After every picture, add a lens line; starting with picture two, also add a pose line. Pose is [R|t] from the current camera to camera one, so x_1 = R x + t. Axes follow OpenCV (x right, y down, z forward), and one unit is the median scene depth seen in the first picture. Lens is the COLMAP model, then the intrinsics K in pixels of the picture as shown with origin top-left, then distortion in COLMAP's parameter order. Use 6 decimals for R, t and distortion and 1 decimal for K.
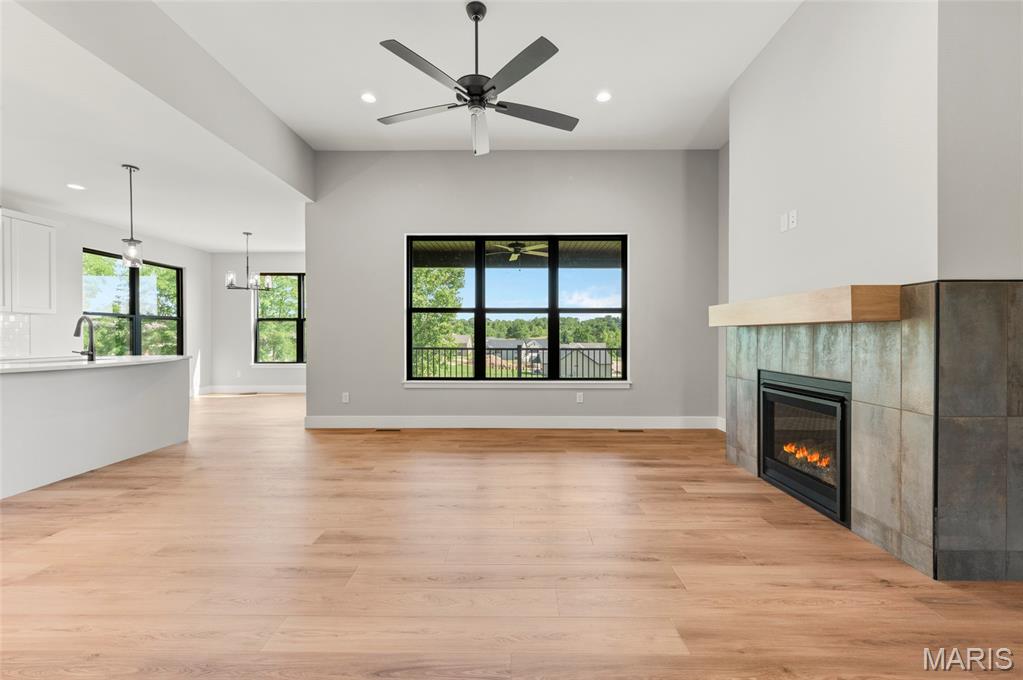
lens RADIAL K [[425.1, 0, 524.2], [0, 425.1, 332.6], [0, 0, 1]] dist [0.000677, 0.000221]
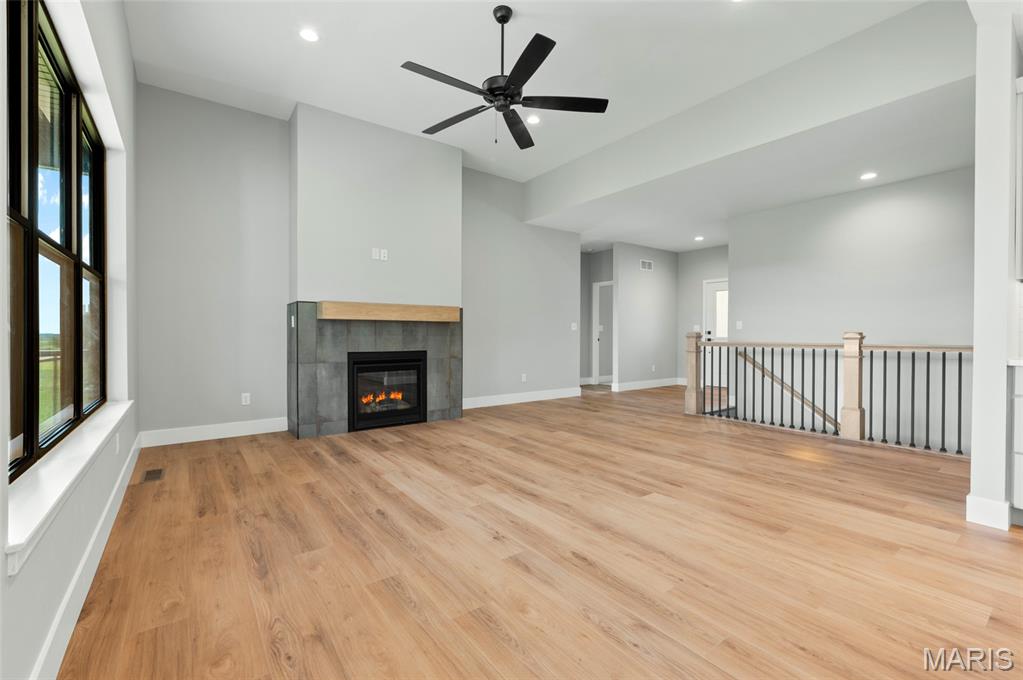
lens RADIAL K [[447.0, 0, 501.5], [0, 447.0, 339.0], [0, 0, 1]] dist [-0.003804, -0.000415]
pose [[-0.581838, -0.006645, 0.813277, -1.107413], [0.003700, 0.999935, 0.010817, 0.035592], [-0.813296, 0.009303, -0.581776, 1.809035]]
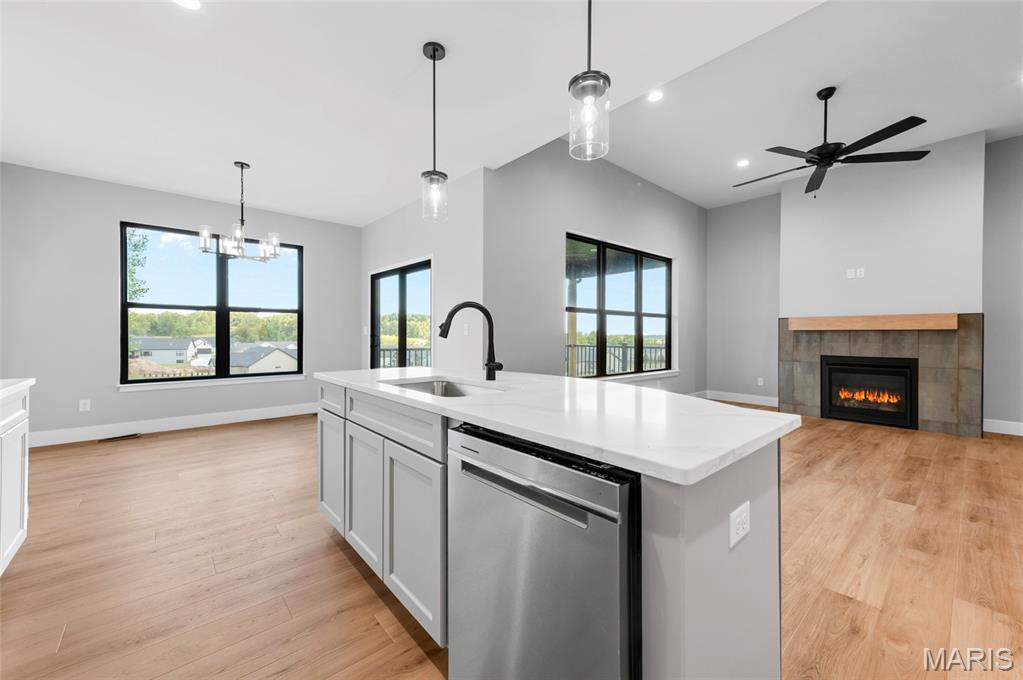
lens RADIAL K [[398.1, 0, 514.0], [0, 398.1, 334.3], [0, 0, 1]] dist [0.000309, -0.000079]
pose [[0.749918, 0.006853, 0.661495, -1.824951], [-0.004932, 0.999976, -0.004769, 0.016217], [-0.661513, 0.000314, 0.749934, 0.782184]]
